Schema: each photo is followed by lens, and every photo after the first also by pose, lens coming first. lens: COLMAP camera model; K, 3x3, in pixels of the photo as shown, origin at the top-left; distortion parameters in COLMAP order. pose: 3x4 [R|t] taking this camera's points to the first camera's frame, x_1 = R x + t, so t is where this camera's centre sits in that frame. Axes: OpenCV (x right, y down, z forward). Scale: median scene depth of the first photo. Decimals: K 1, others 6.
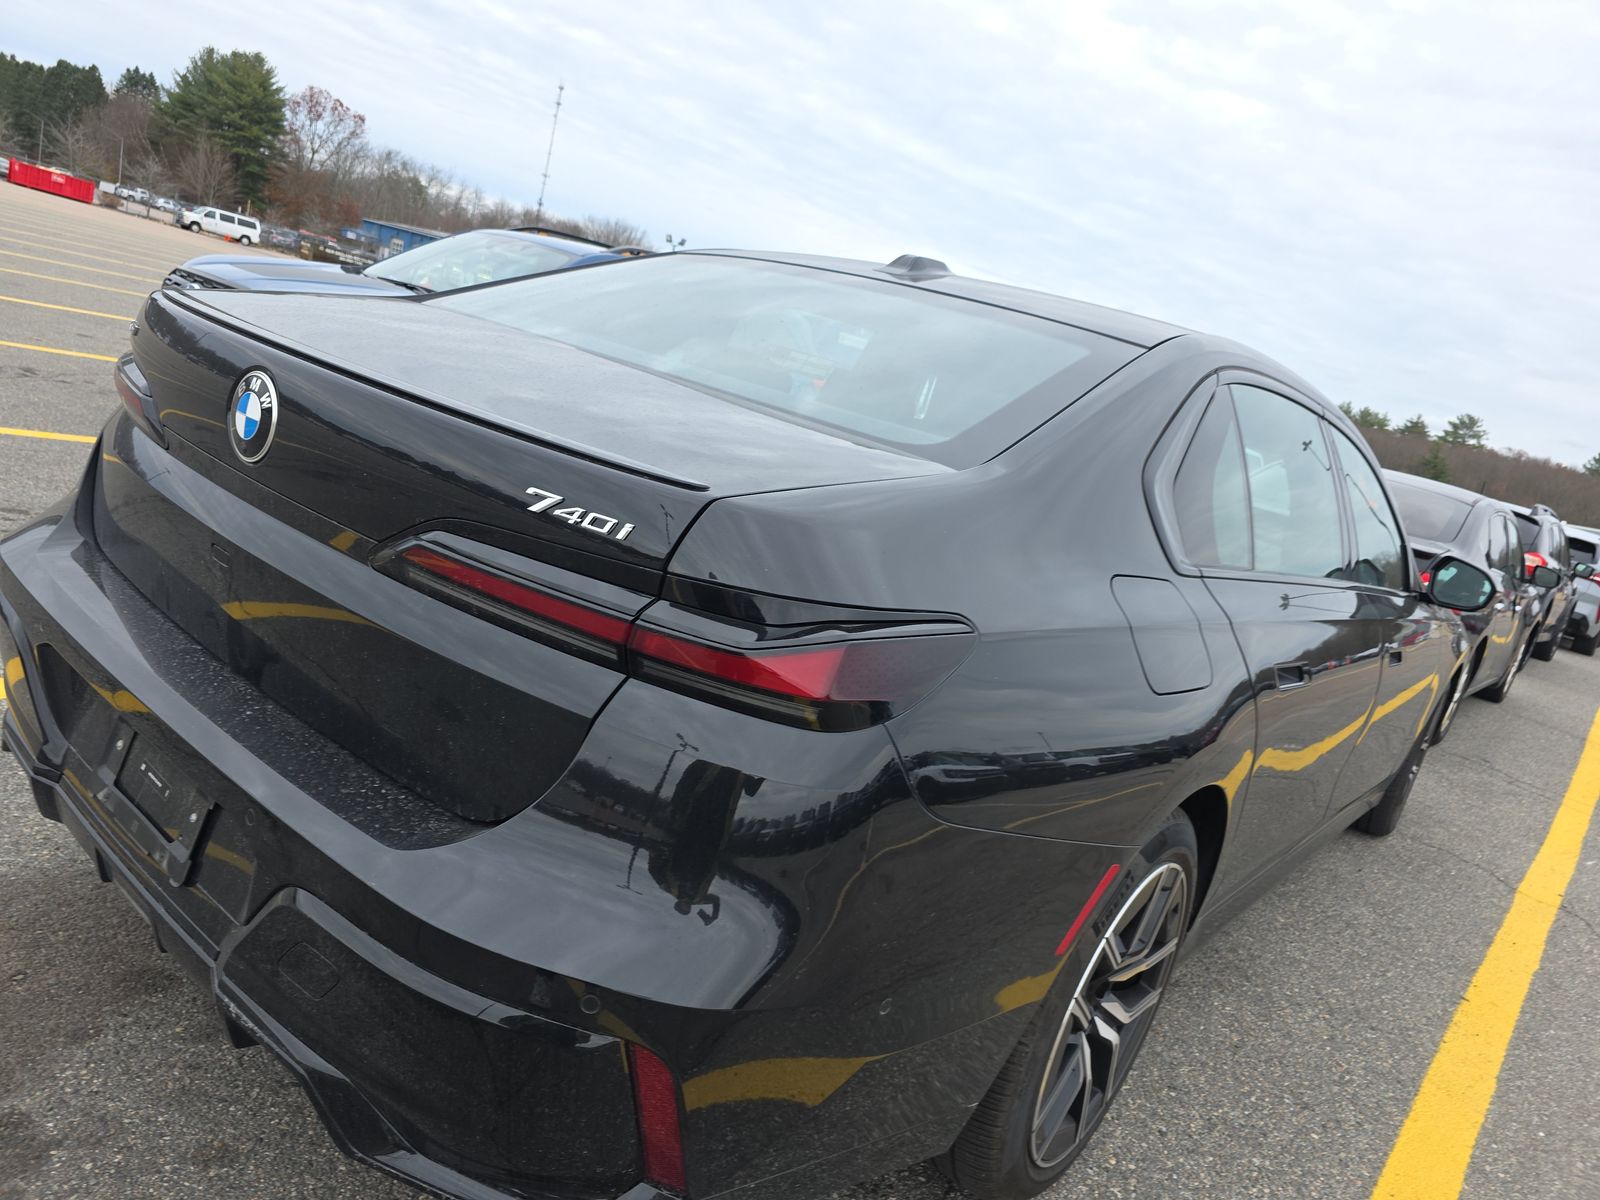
lens RADIAL K [[1081.5, 0, 800.0], [0, 1081.5, 600.0], [0, 0, 1]] dist [0.049012, -0.050283]
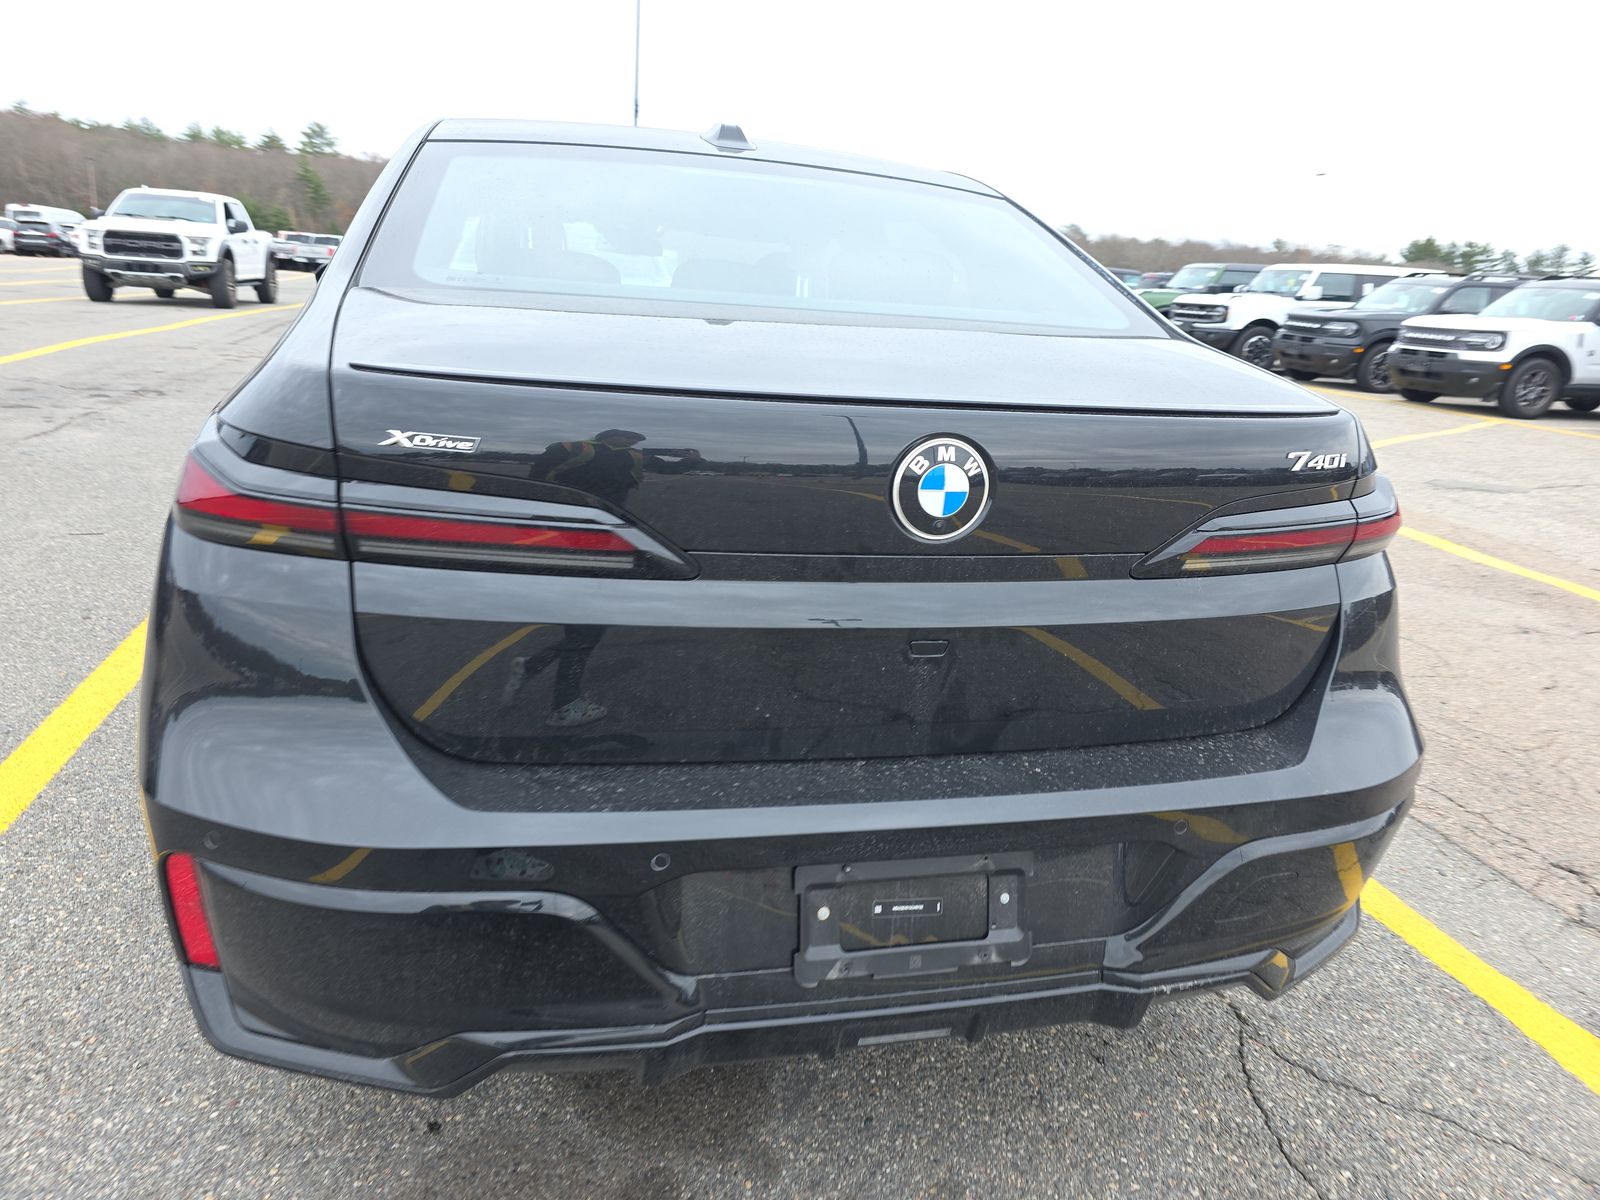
lens RADIAL K [[1081.5, 0, 800.0], [0, 1081.5, 600.0], [0, 0, 1]] dist [0.049012, -0.050283]
pose [[0.582396, -0.422315, 0.694597, -0.718000], [0.248748, 0.906059, 0.342317, -0.246392], [-0.773912, -0.026584, 0.632735, 0.317784]]
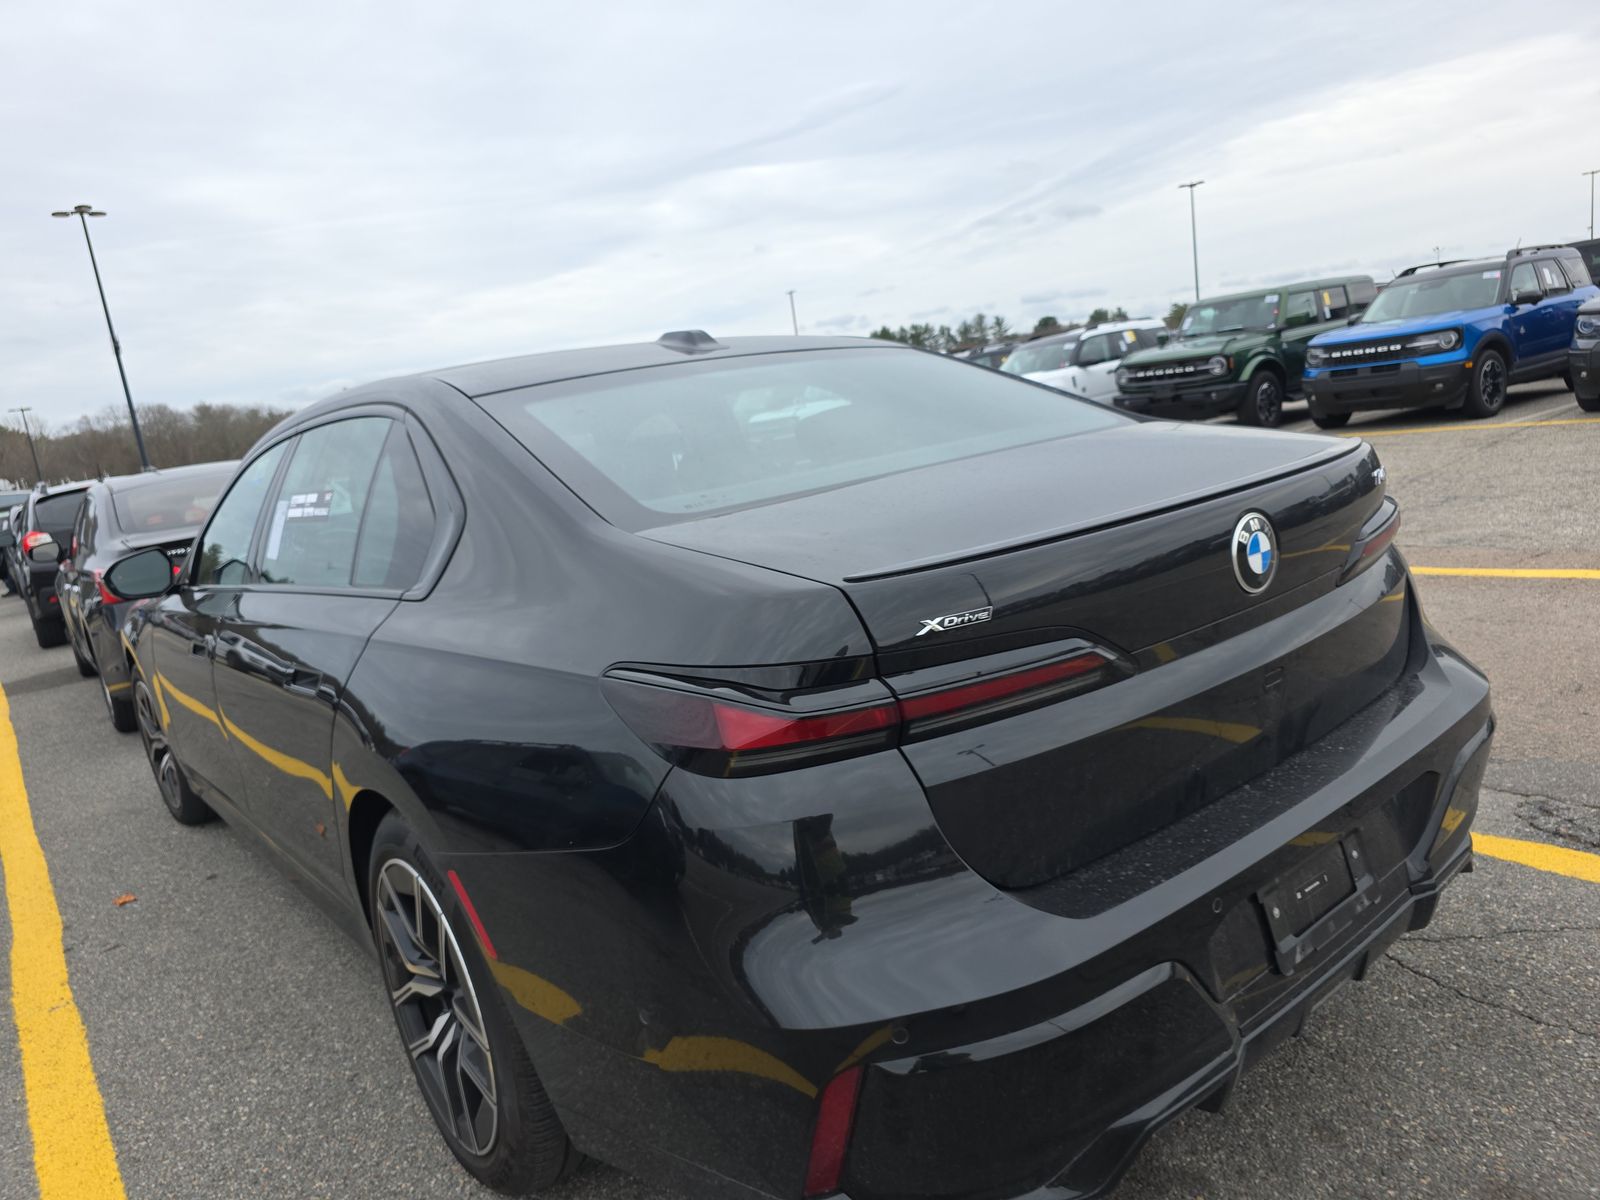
lens RADIAL K [[1069.9, 0, 798.5], [0, 1069.9, 620.9], [0, 0, 1]] dist [0.041413, -0.052665]
pose [[0.171086, -0.450769, 0.876092, -0.939222], [0.402228, 0.843683, 0.355545, -0.410744], [-0.899412, 0.291560, 0.325654, 0.643257]]
